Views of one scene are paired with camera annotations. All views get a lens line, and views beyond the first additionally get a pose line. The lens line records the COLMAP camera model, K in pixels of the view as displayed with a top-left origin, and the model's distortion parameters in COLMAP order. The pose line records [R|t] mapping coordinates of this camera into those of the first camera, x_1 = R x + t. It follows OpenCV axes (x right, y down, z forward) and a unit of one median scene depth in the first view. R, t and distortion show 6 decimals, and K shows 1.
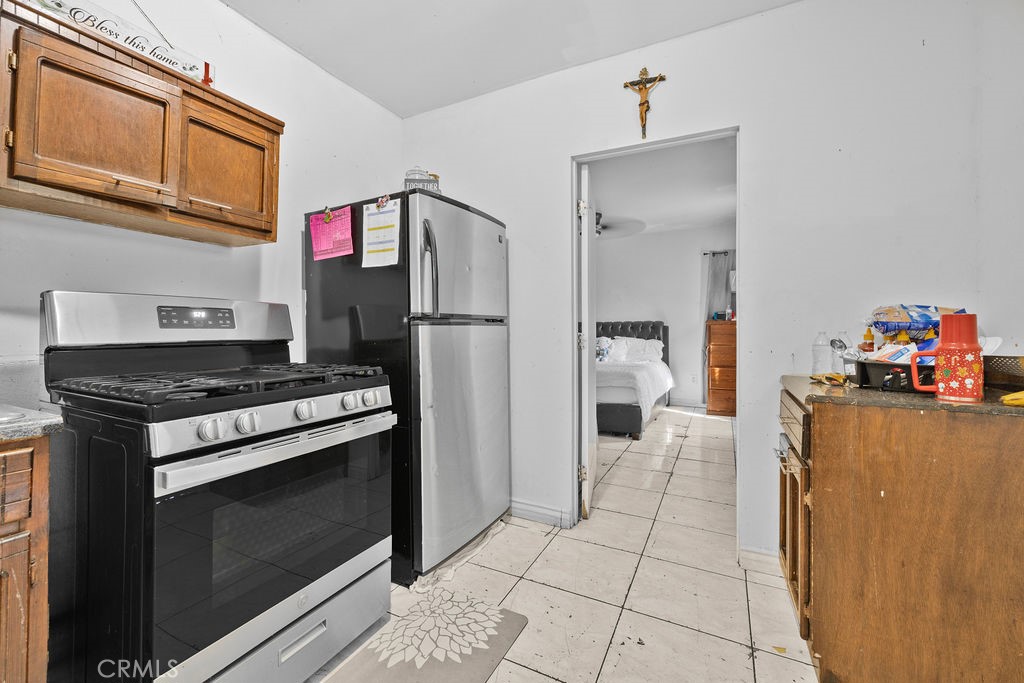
lens RADIAL K [[428.9, 0, 506.7], [0, 428.9, 328.5], [0, 0, 1]] dist [0.000626, -0.000023]
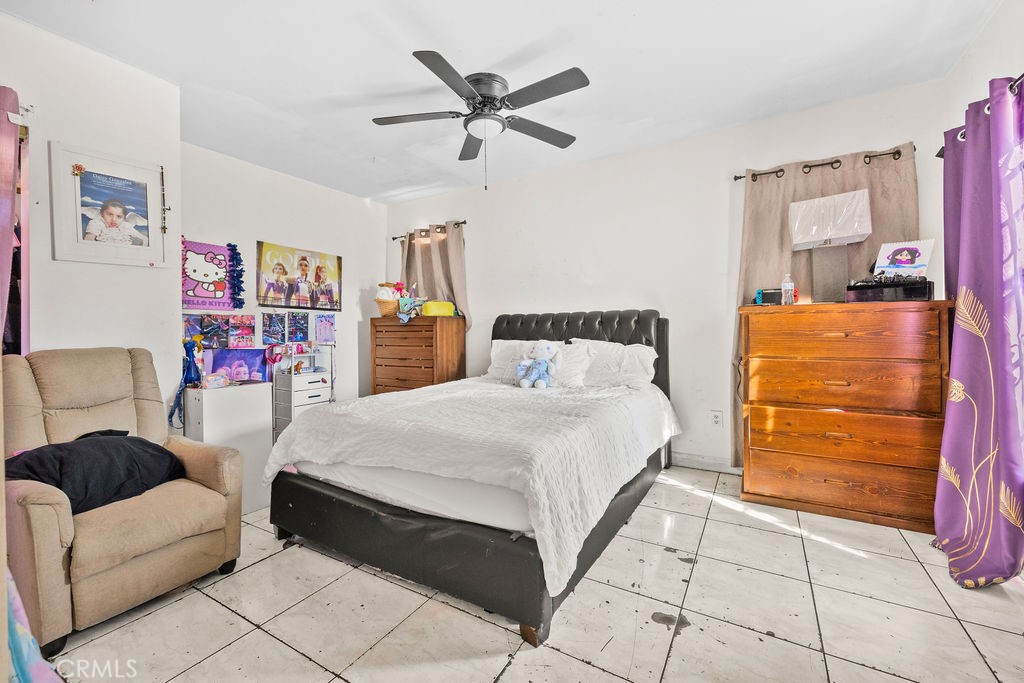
lens RADIAL K [[428.9, 0, 506.7], [0, 428.9, 328.5], [0, 0, 1]] dist [0.000626, -0.000023]
pose [[0.997756, -0.009194, -0.066319, 0.225614], [0.009312, 0.999956, 0.001482, 0.003881], [0.066303, -0.002097, 0.997797, 0.480752]]
